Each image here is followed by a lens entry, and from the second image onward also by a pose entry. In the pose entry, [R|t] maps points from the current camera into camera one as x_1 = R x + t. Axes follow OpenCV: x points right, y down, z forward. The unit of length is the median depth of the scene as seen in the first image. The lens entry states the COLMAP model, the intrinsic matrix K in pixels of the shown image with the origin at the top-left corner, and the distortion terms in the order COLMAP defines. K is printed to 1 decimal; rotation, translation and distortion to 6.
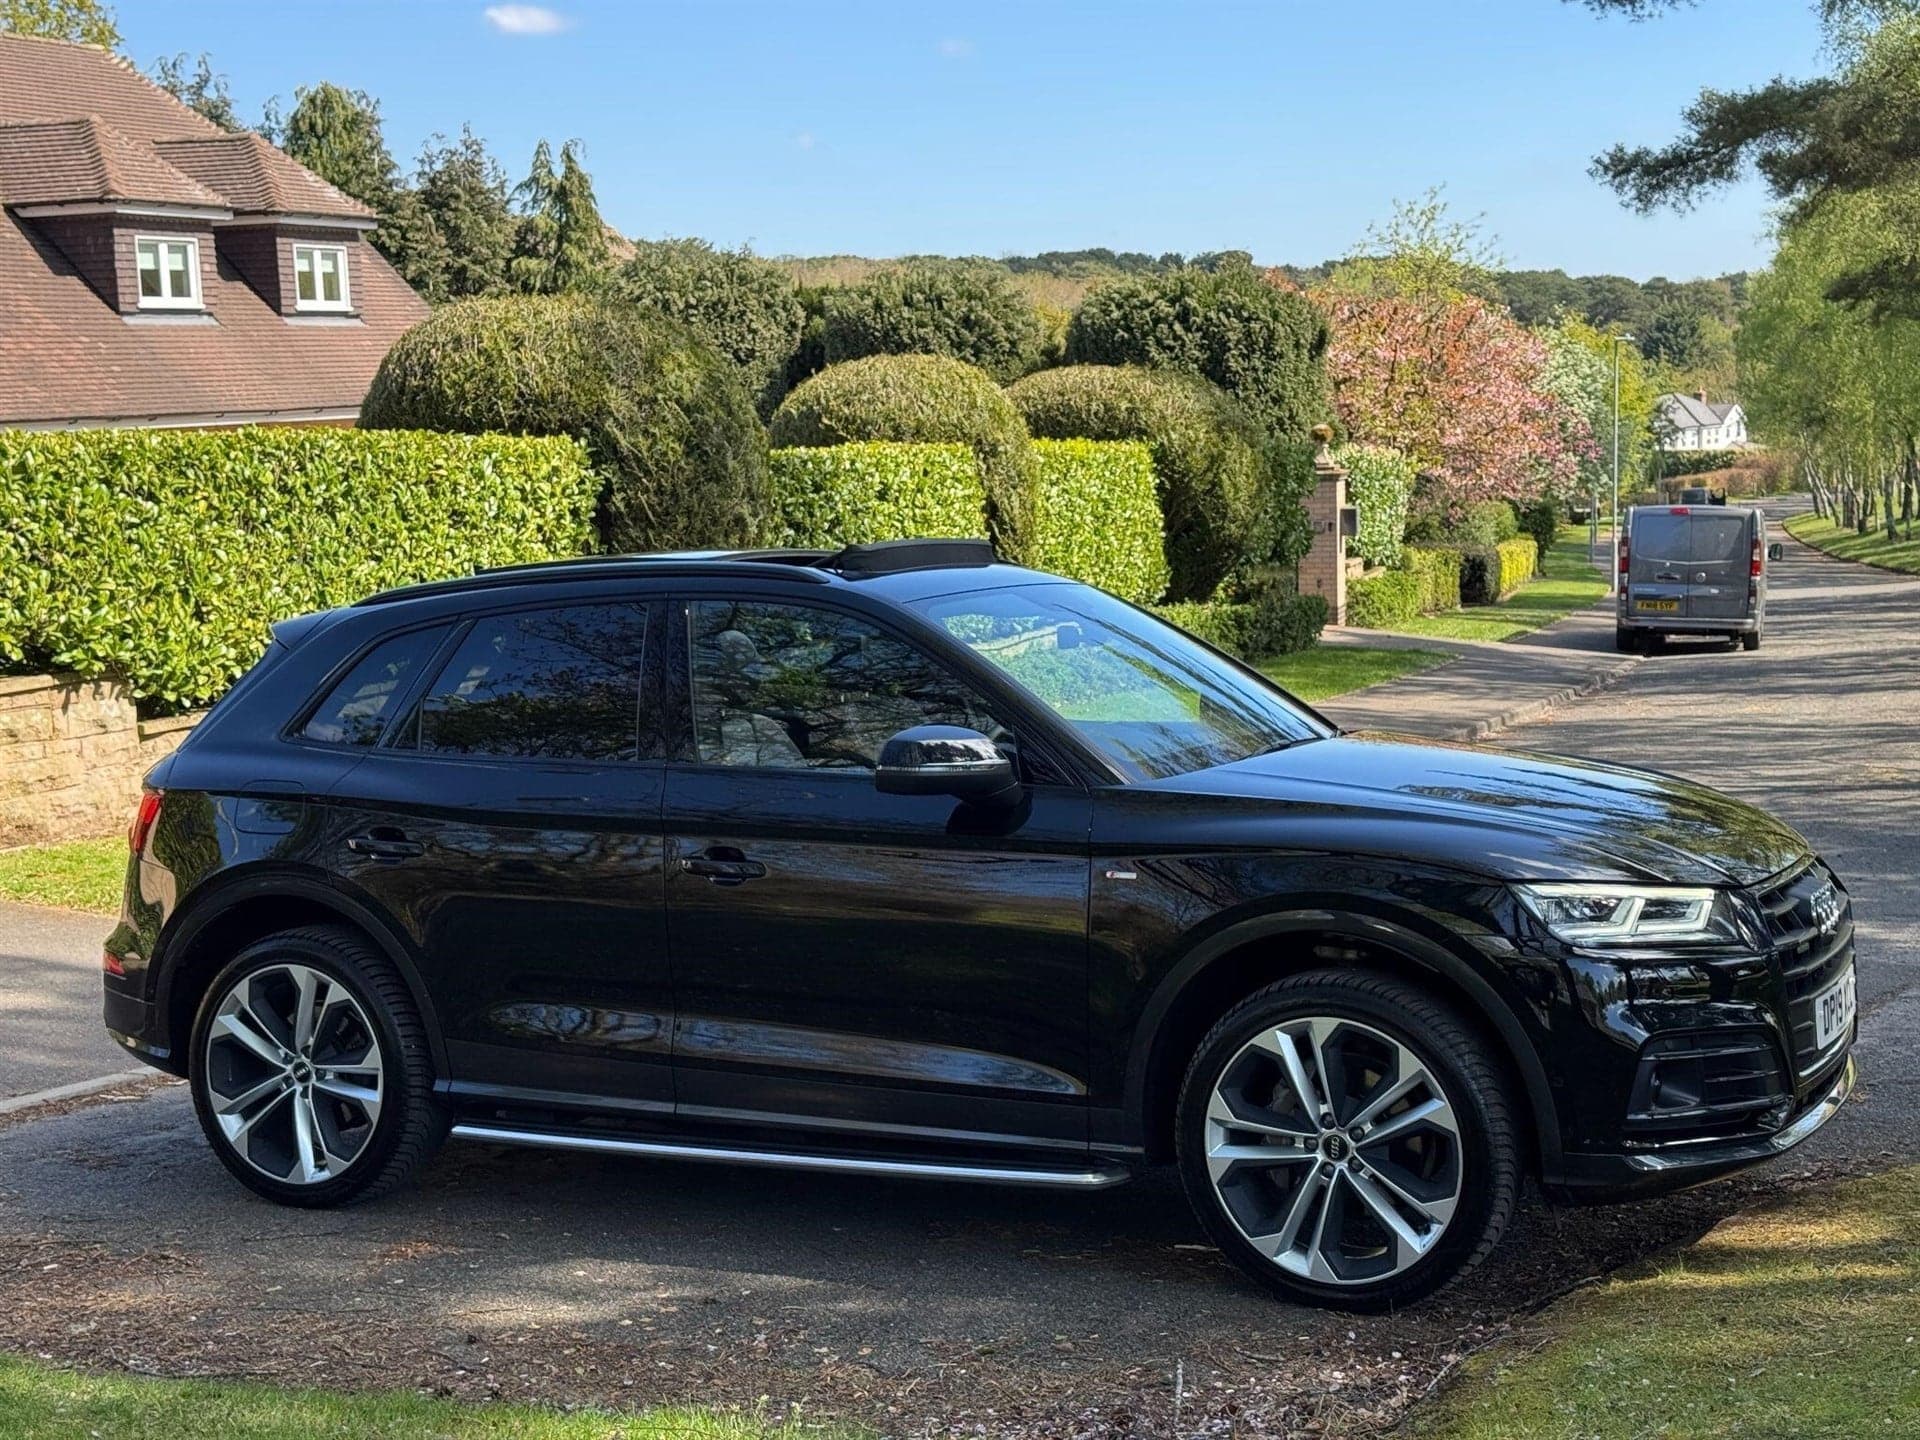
lens RADIAL K [[2840.6, 0, 961.8], [0, 2840.6, 698.3], [0, 0, 1]] dist [0.208918, -0.031191]
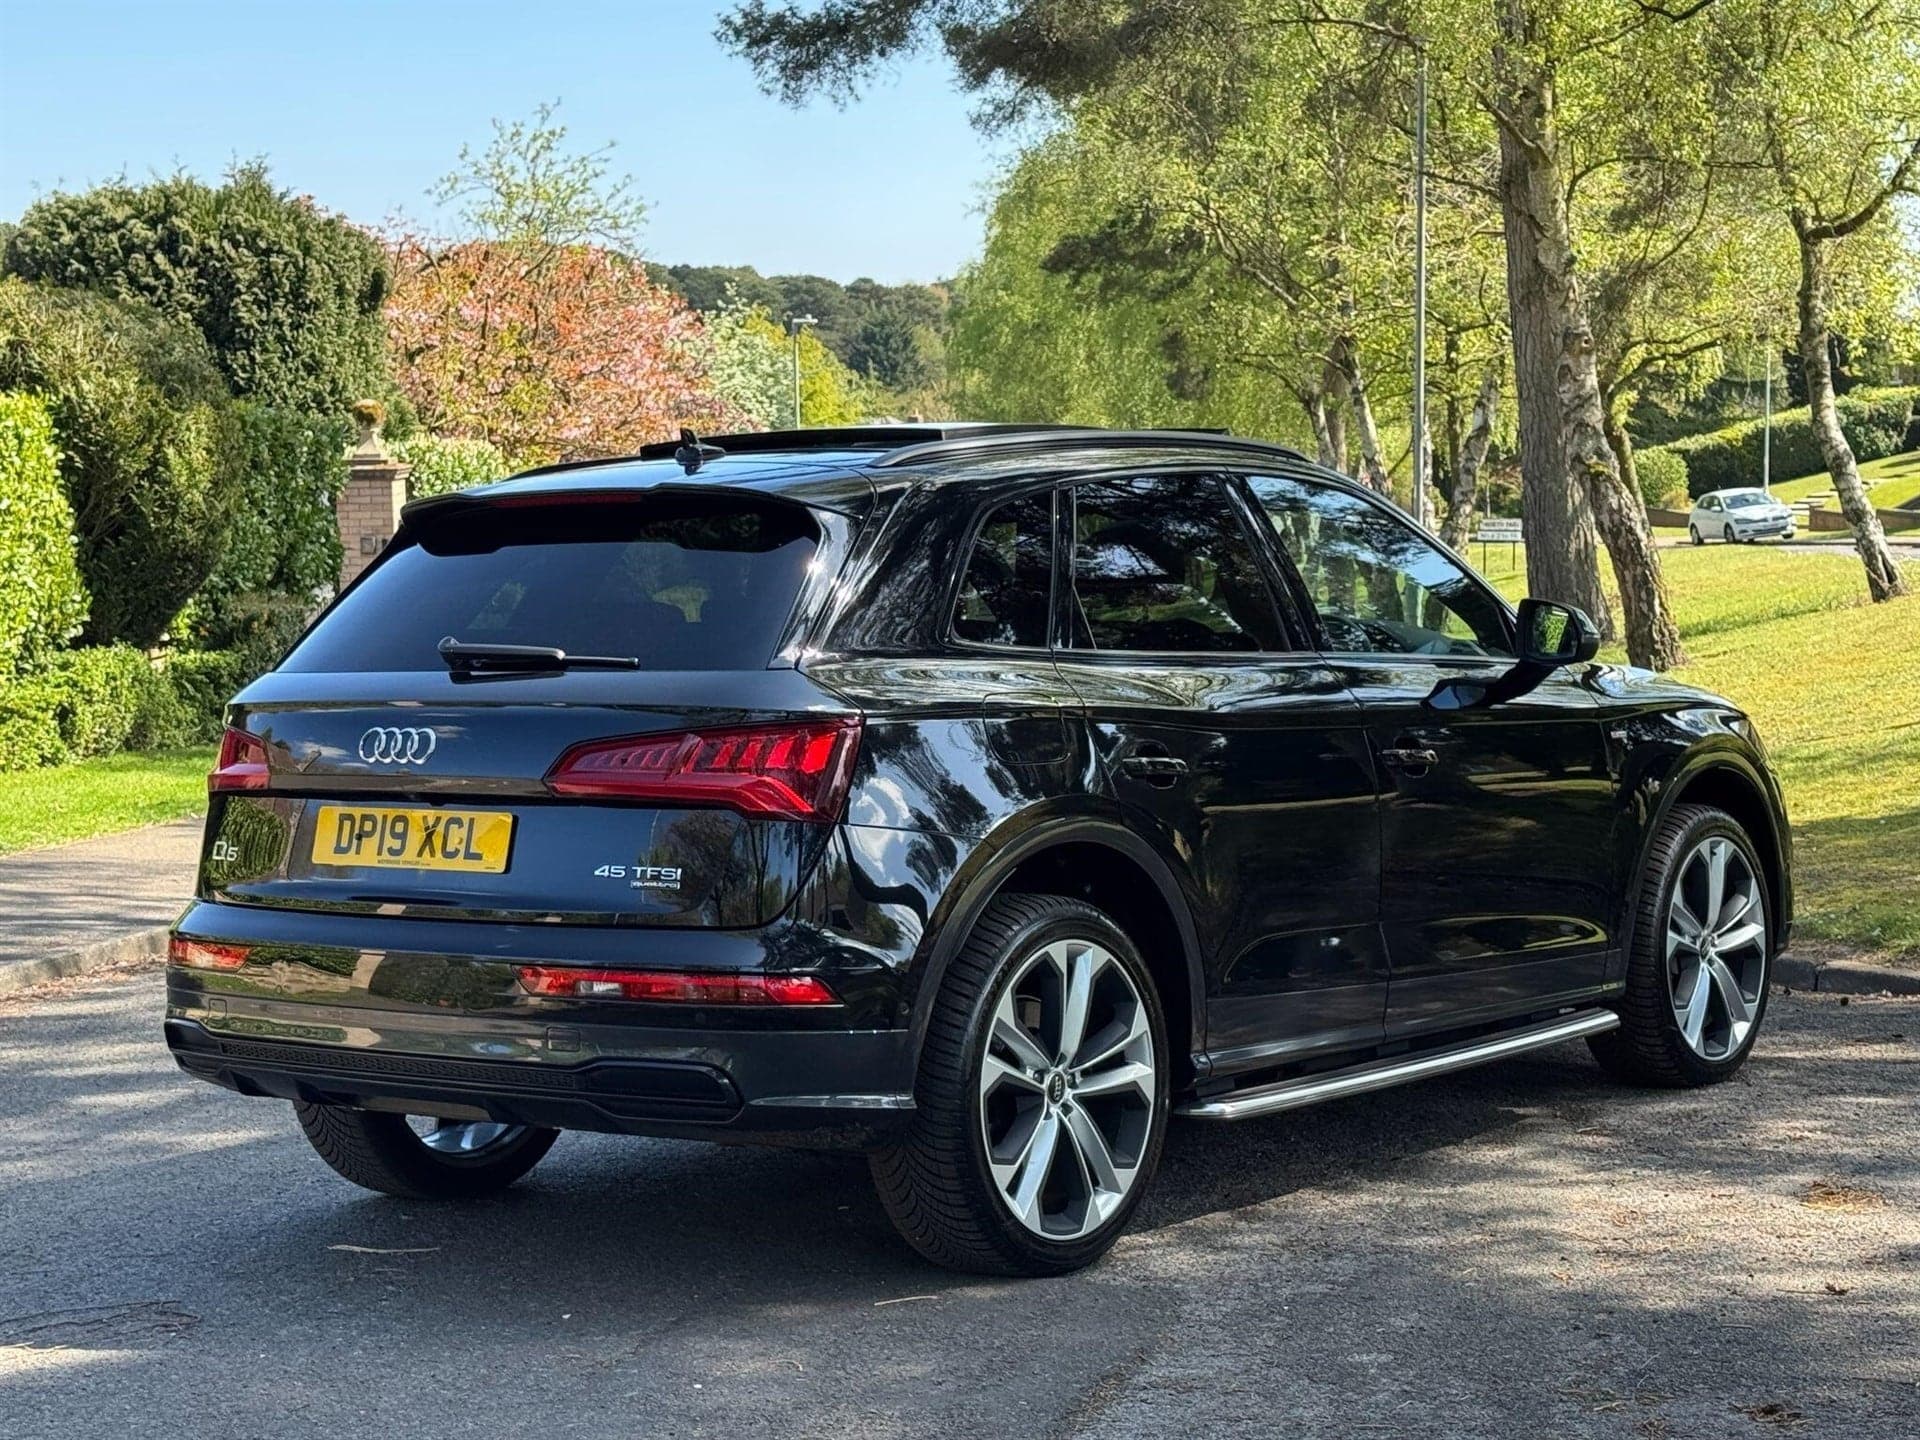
lens RADIAL K [[2579.0, 0, 960.0], [0, 2579.0, 720.0], [0, 0, 1]] dist [0.106774, -0.086554]
pose [[0.971785, -0.012107, 0.235557, 0.113692], [0.019664, 0.999364, -0.029760, 0.004314], [-0.235047, 0.033552, 0.971405, 0.343604]]
